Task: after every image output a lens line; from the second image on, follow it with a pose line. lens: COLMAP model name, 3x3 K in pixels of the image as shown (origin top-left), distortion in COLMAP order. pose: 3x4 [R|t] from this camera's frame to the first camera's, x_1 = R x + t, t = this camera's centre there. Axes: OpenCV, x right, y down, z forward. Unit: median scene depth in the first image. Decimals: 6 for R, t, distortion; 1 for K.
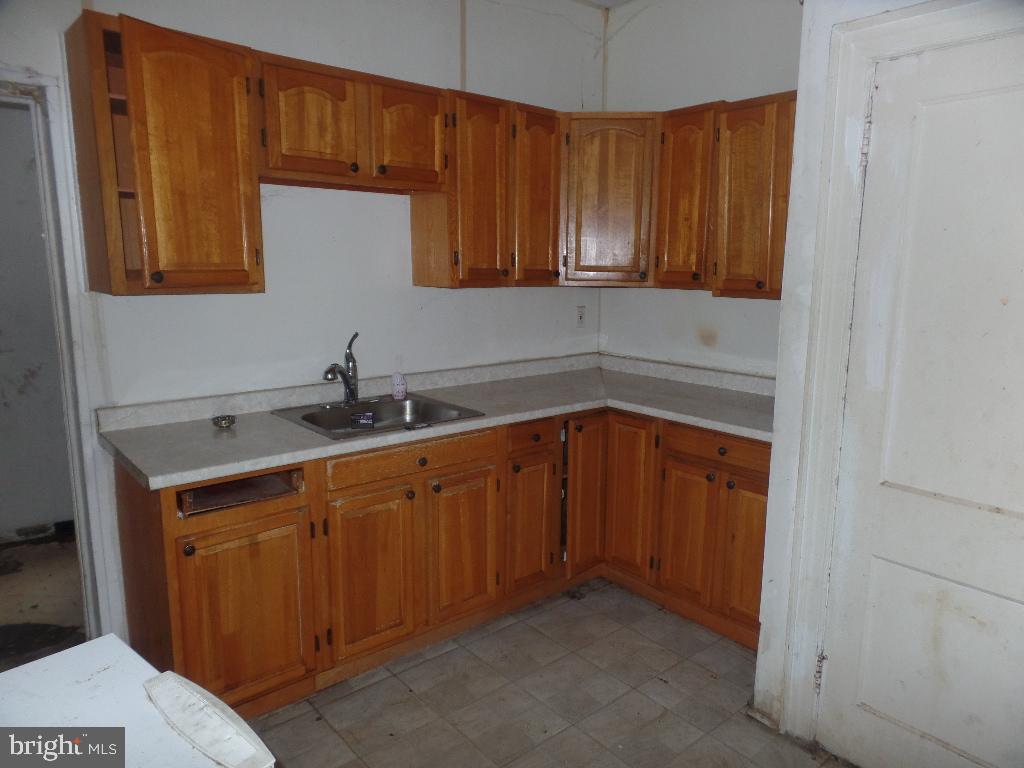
lens RADIAL K [[713.0, 0, 521.4], [0, 713.0, 384.2], [0, 0, 1]] dist [0.004625, -0.006860]
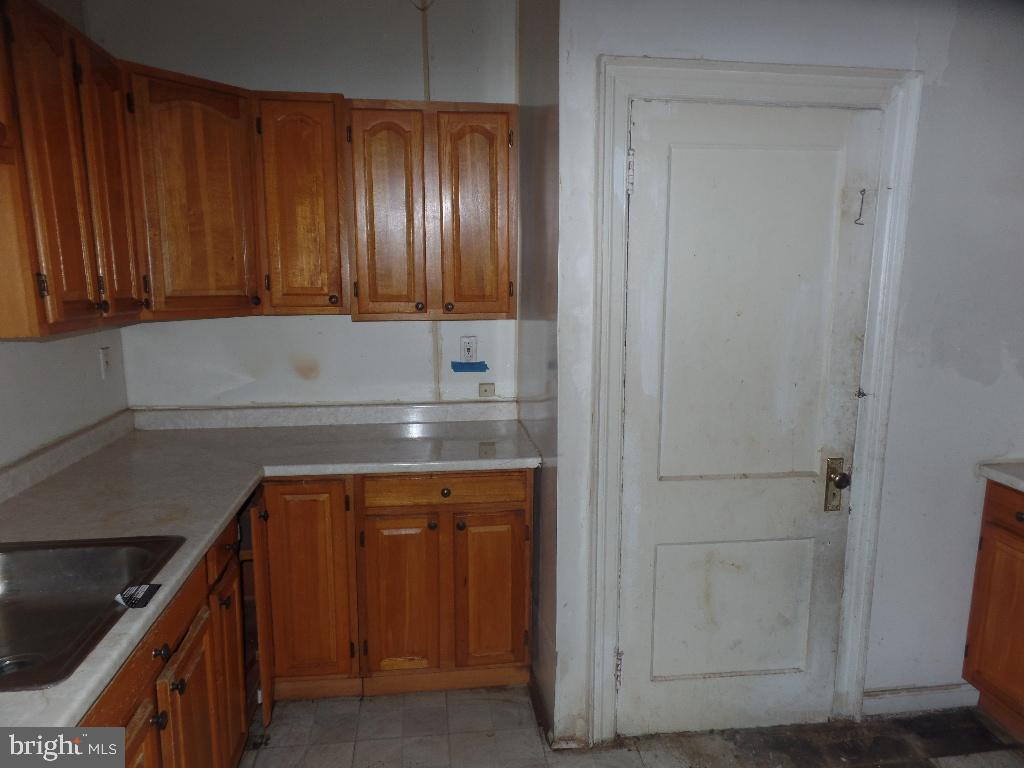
lens RADIAL K [[713.0, 0, 515.7], [0, 713.0, 385.7], [0, 0, 1]] dist [0.004625, -0.006860]
pose [[0.539789, -0.140540, 0.829986, -0.362033], [0.146373, 0.986615, 0.071867, -0.082416], [-0.828977, 0.082694, 0.553135, 0.378960]]
